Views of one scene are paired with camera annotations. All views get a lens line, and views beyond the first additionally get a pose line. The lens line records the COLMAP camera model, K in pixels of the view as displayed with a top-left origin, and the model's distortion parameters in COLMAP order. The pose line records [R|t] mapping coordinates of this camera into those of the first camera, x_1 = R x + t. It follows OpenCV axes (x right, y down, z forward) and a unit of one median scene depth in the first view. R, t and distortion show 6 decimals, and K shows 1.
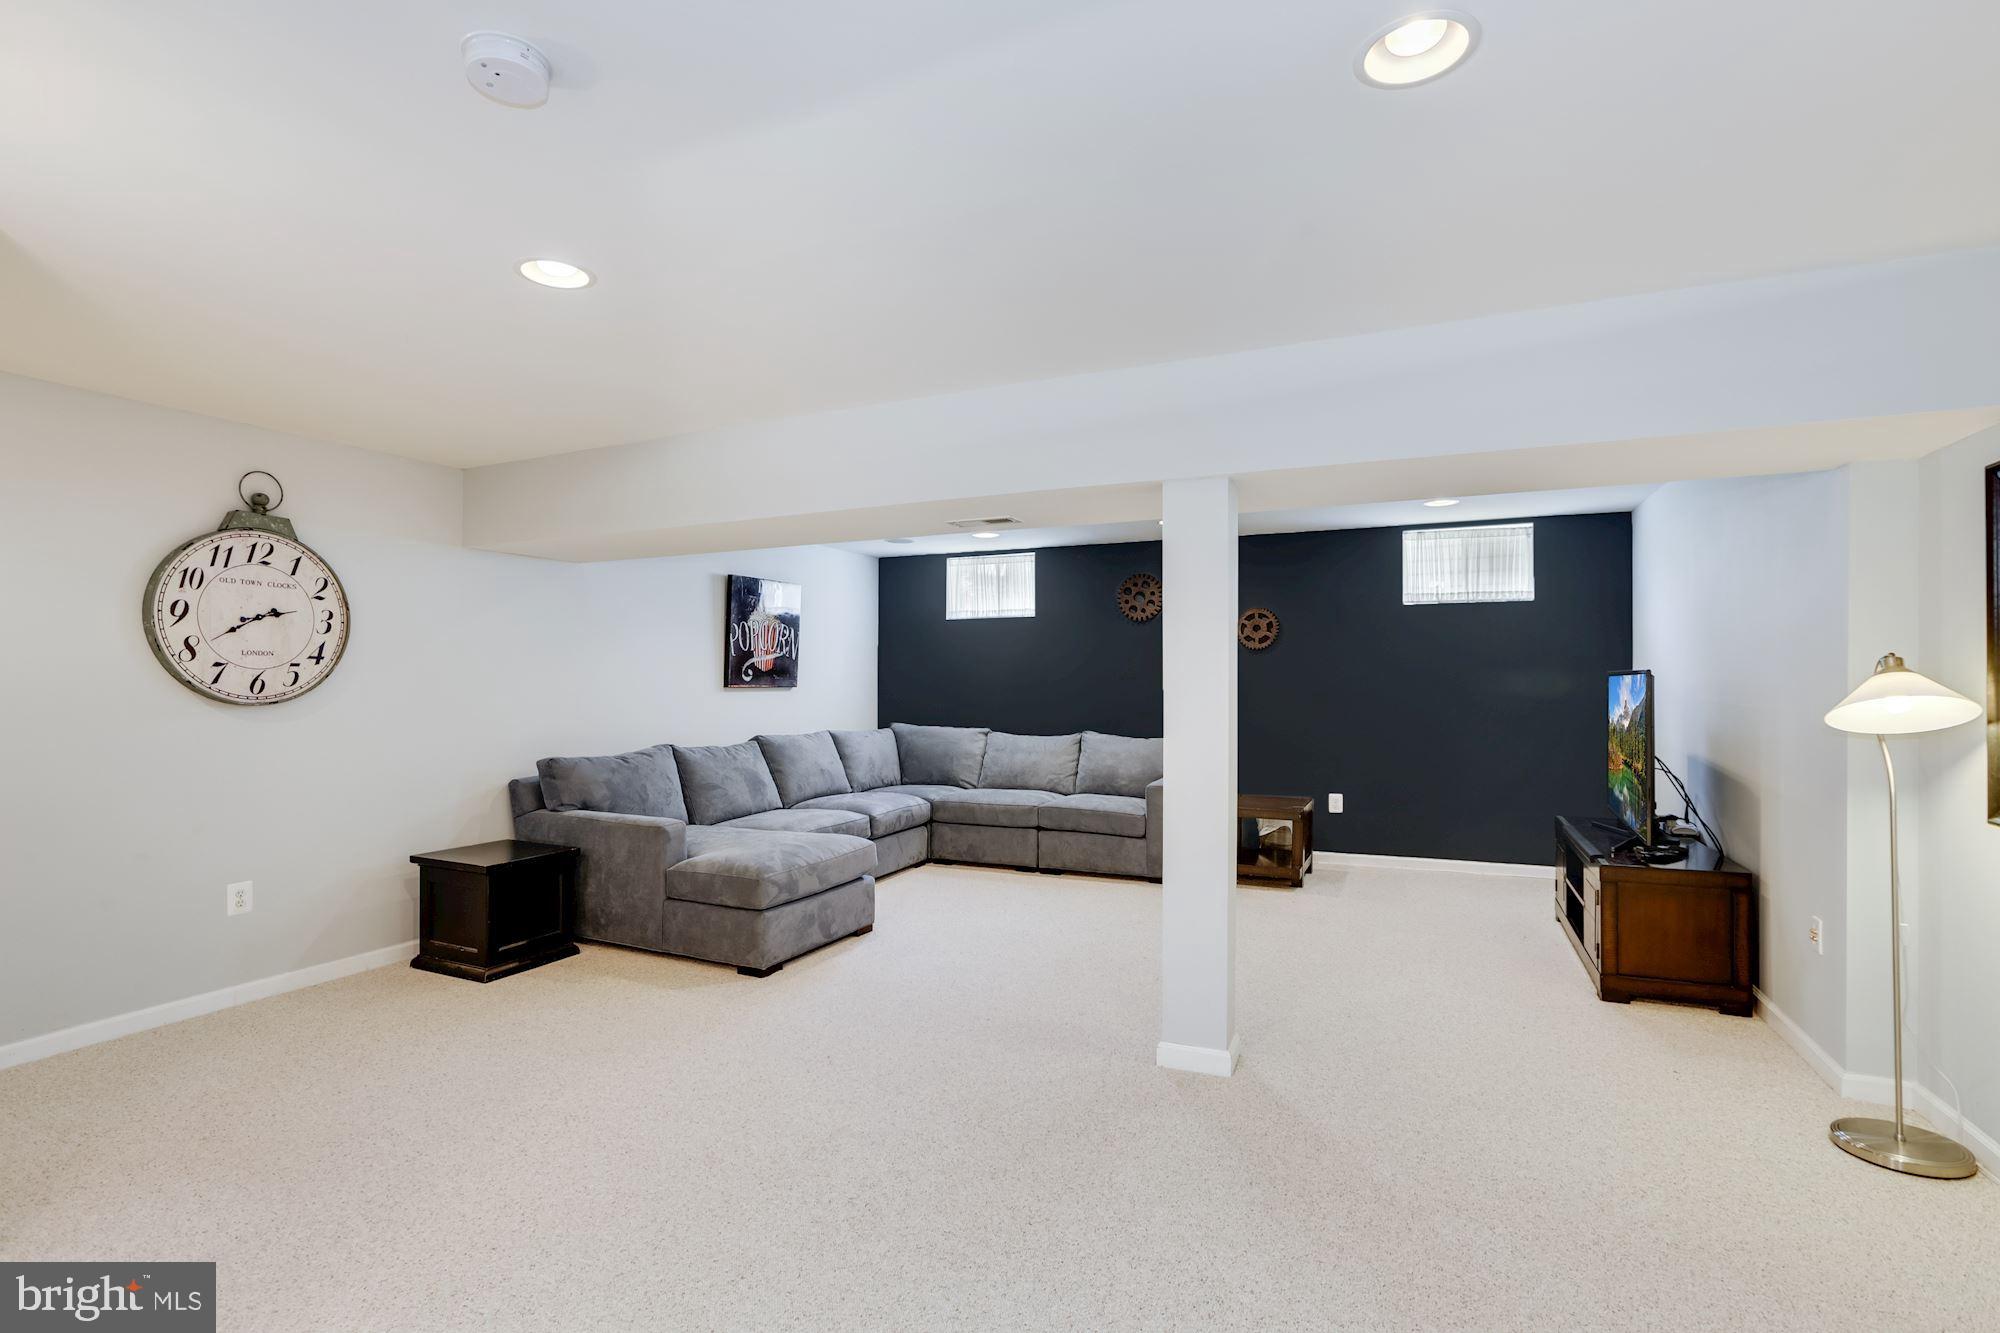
lens RADIAL K [[934.6, 0, 1000.8], [0, 934.6, 664.5], [0, 0, 1]] dist [-0.007066, 0.005800]
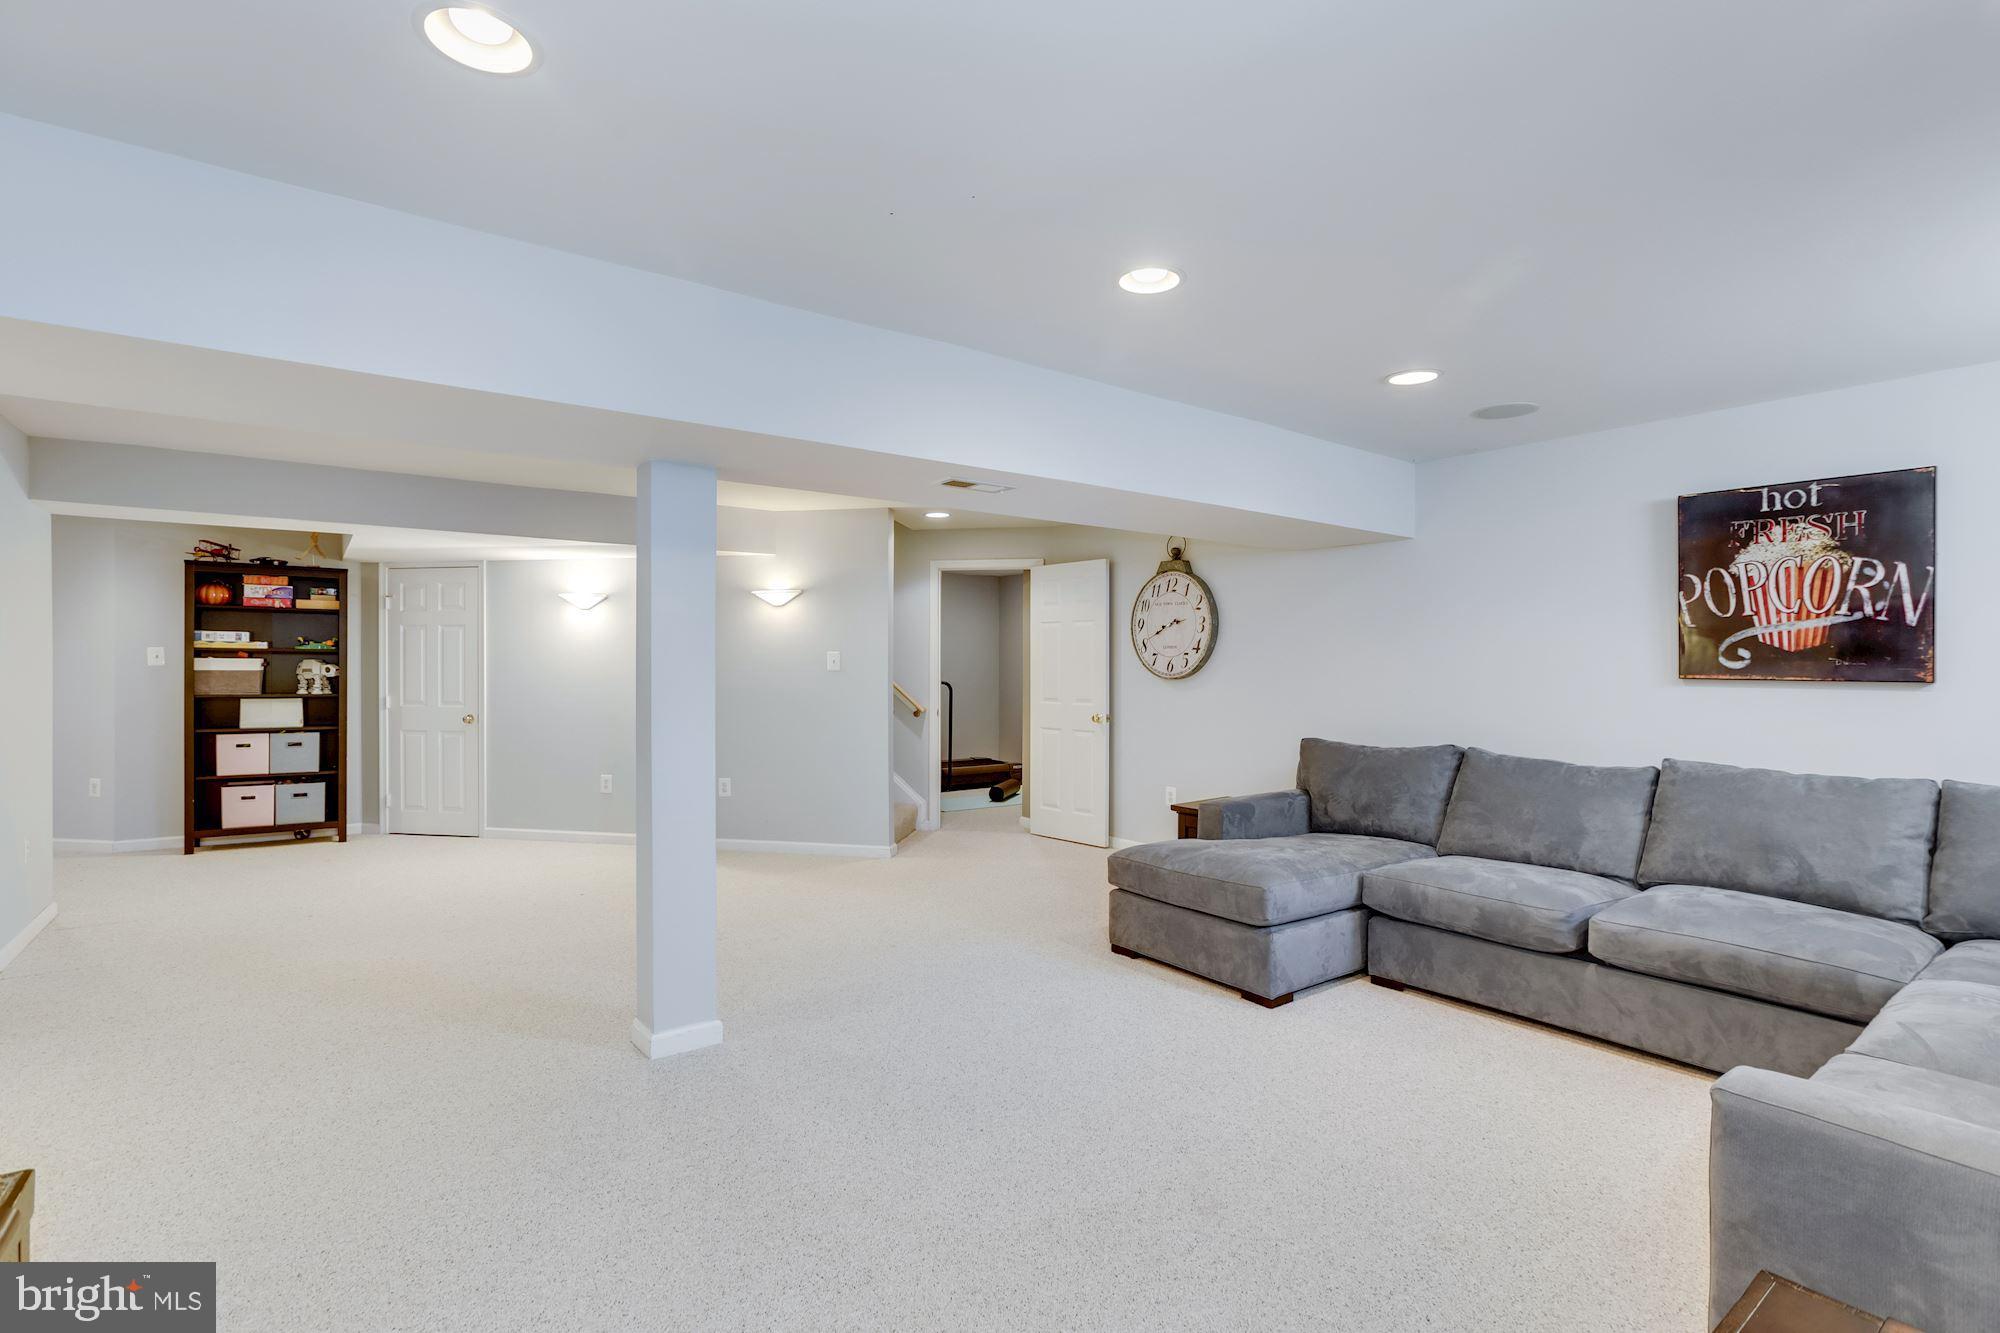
lens RADIAL K [[914.4, 0, 998.0], [0, 914.4, 668.8], [0, 0, 1]] dist [-0.007330, 0.000787]
pose [[-0.447652, 0.002663, -0.894204, 0.728027], [0.008501, 0.999963, -0.001278, 0.024087], [0.894168, -0.008174, -0.447658, 1.389368]]
